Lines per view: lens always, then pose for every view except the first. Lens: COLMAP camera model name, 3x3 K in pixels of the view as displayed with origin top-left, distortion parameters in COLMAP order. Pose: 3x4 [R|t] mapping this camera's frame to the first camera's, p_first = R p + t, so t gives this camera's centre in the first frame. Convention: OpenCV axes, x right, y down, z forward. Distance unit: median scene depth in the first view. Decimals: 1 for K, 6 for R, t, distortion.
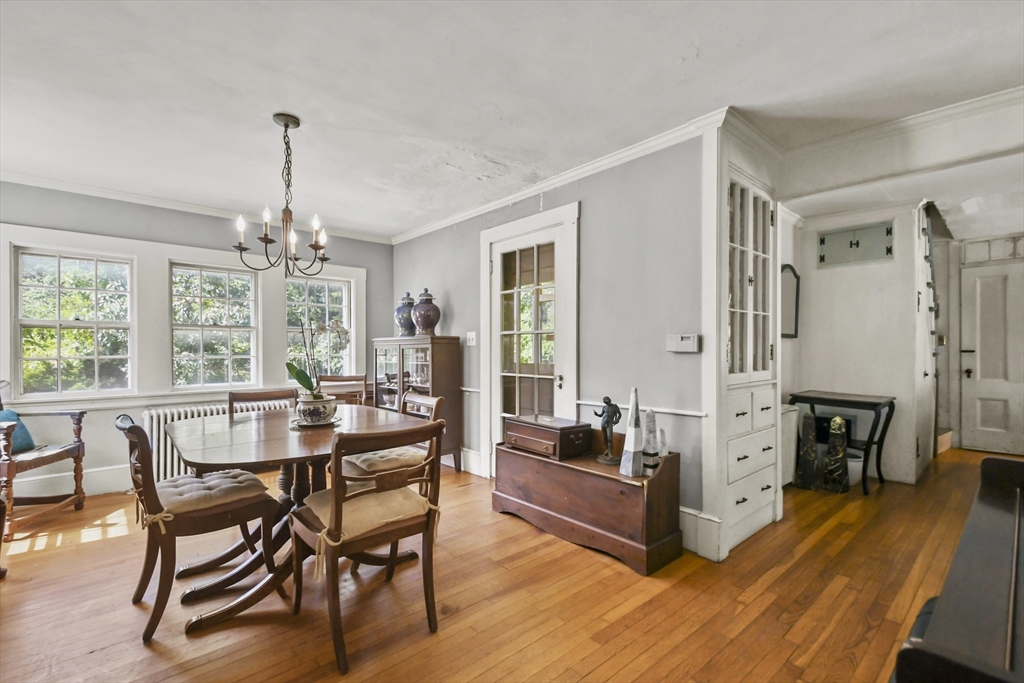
lens RADIAL K [[457.6, 0, 510.5], [0, 457.6, 347.1], [0, 0, 1]] dist [0.019776, -0.002976]
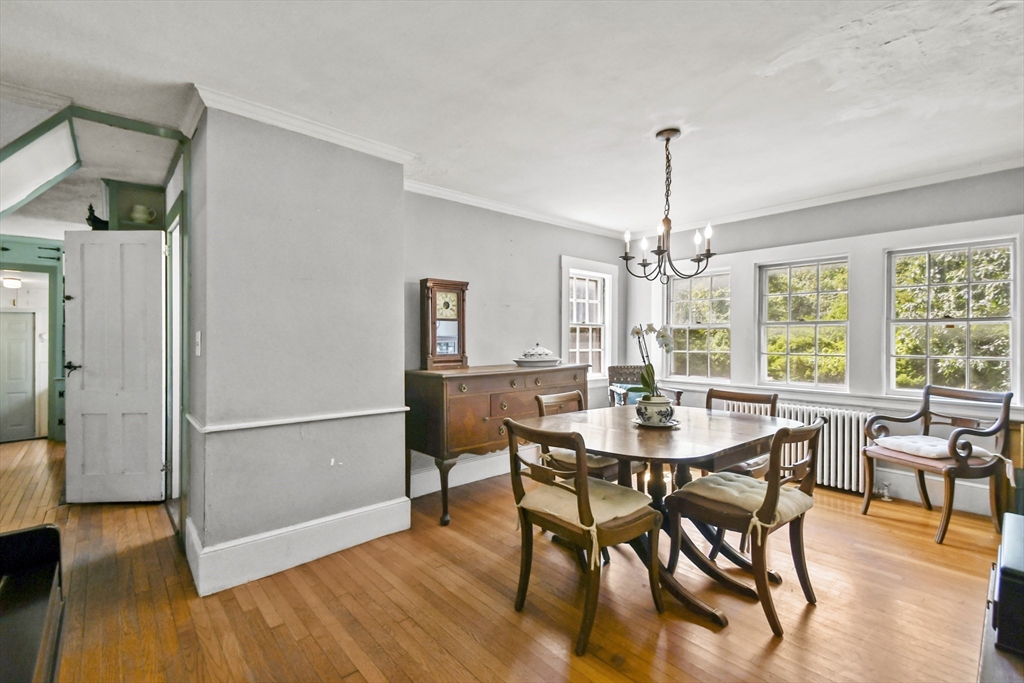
lens RADIAL K [[457.6, 0, 508.1], [0, 457.6, 339.4], [0, 0, 1]] dist [0.019776, -0.002976]
pose [[-0.010958, 0.000882, -0.999940, 0.473238], [0.003294, 0.999994, 0.000846, -0.019658], [0.999935, -0.003284, -0.010961, 0.535065]]
